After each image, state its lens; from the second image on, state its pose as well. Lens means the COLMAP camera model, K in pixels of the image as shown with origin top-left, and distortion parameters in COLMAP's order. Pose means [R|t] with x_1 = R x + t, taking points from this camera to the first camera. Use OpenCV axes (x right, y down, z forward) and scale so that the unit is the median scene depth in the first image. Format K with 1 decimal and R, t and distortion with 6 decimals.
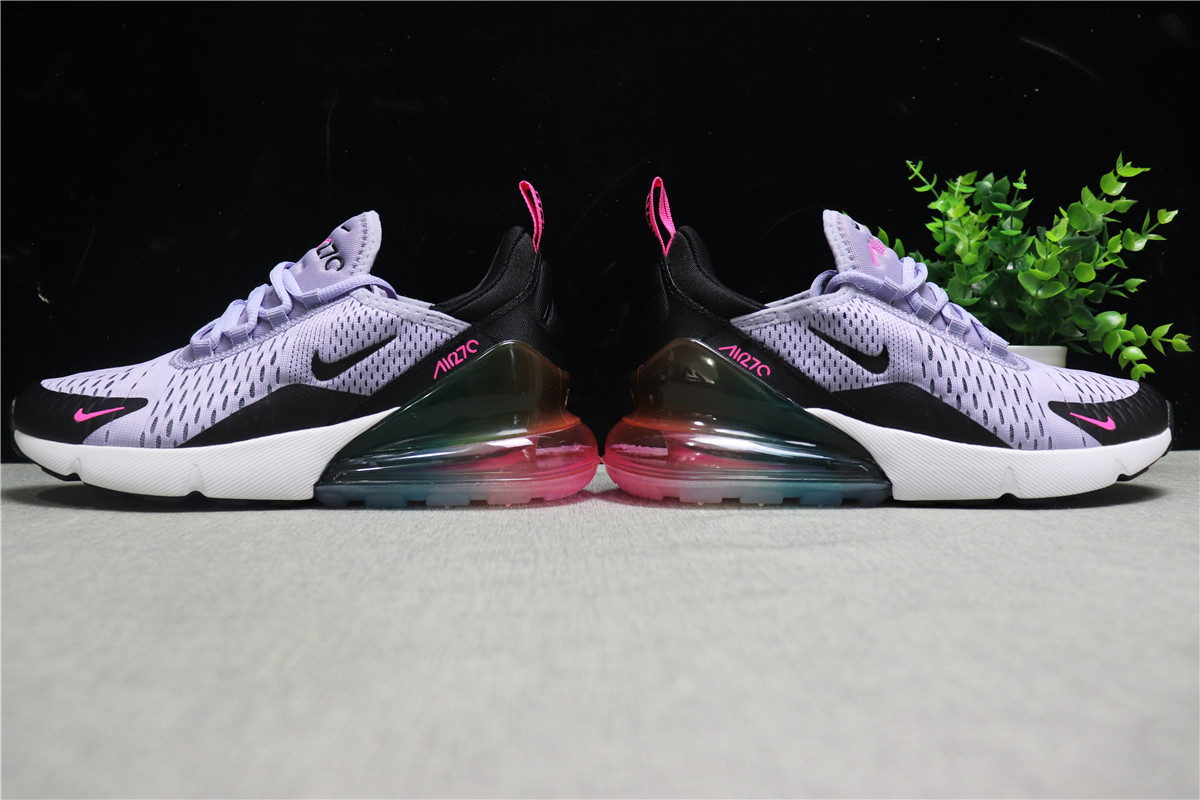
lens RADIAL K [[1006.7, 0, 597.4], [0, 1006.7, 413.5], [0, 0, 1]] dist [-0.191974, 0.160108]
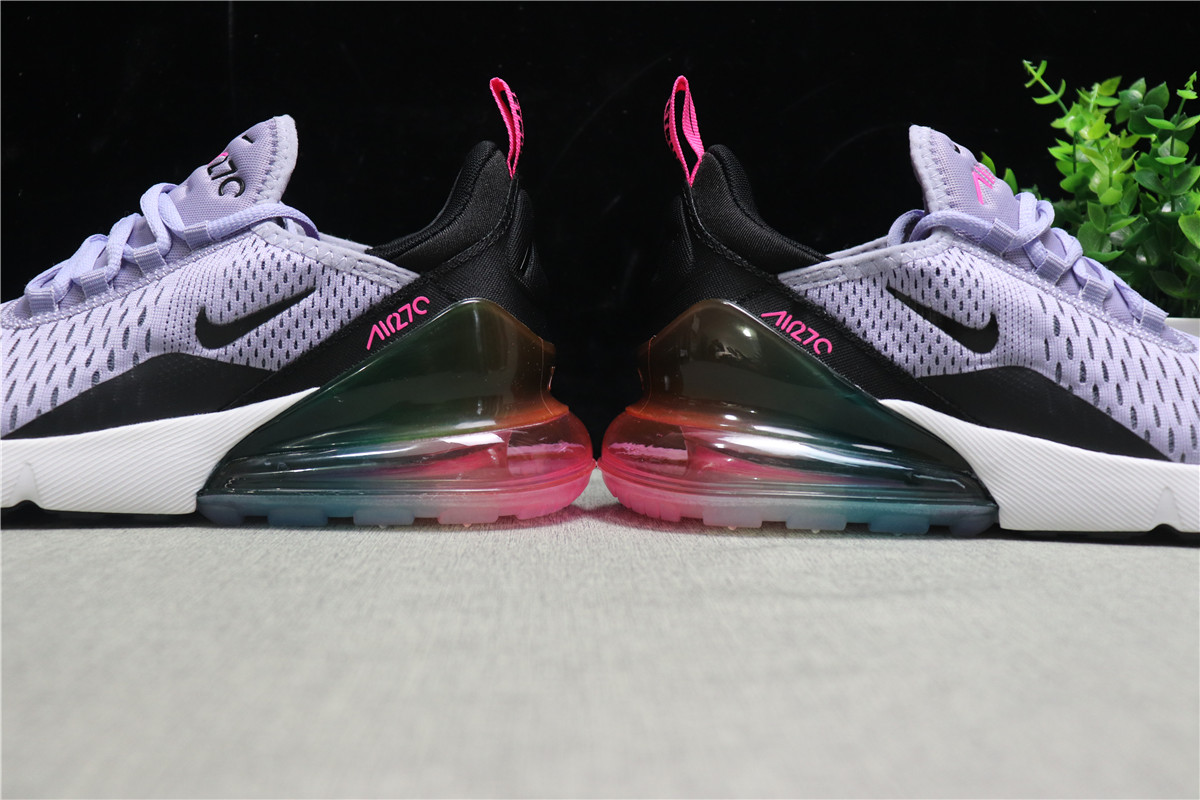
lens RADIAL K [[1317.6, 0, 600.0], [0, 1317.6, 400.0], [0, 0, 1]] dist [-0.199361, 0.417540]
pose [[0.999824, 0.018171, 0.004642, 0.001367], [-0.018178, 0.999834, 0.001515, -0.002611], [-0.004613, -0.001599, 0.999988, 0.056024]]
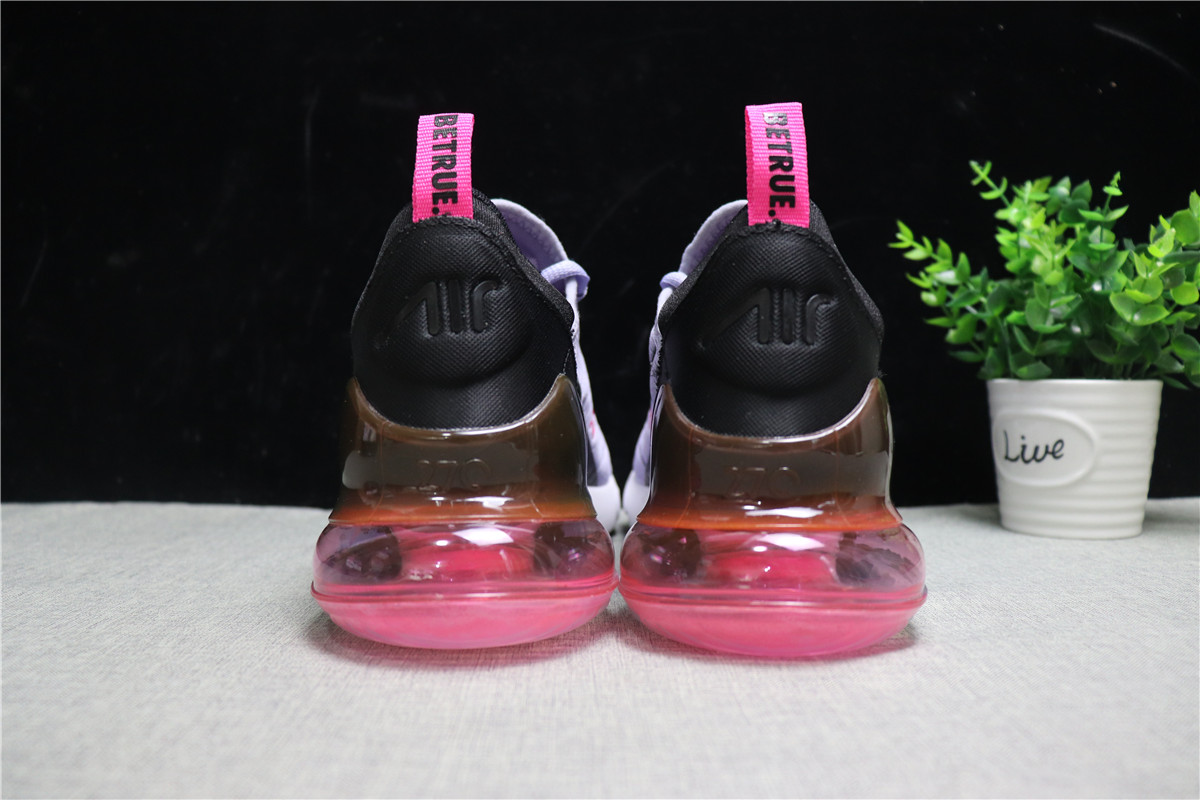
lens RADIAL K [[1006.7, 0, 597.4], [0, 1006.7, 413.5], [0, 0, 1]] dist [-0.191974, 0.160108]
pose [[0.999868, 0.001647, -0.016147, 0.001696], [-0.001805, 0.999951, -0.009759, -0.036893], [0.016130, 0.009787, 0.999822, 0.182108]]
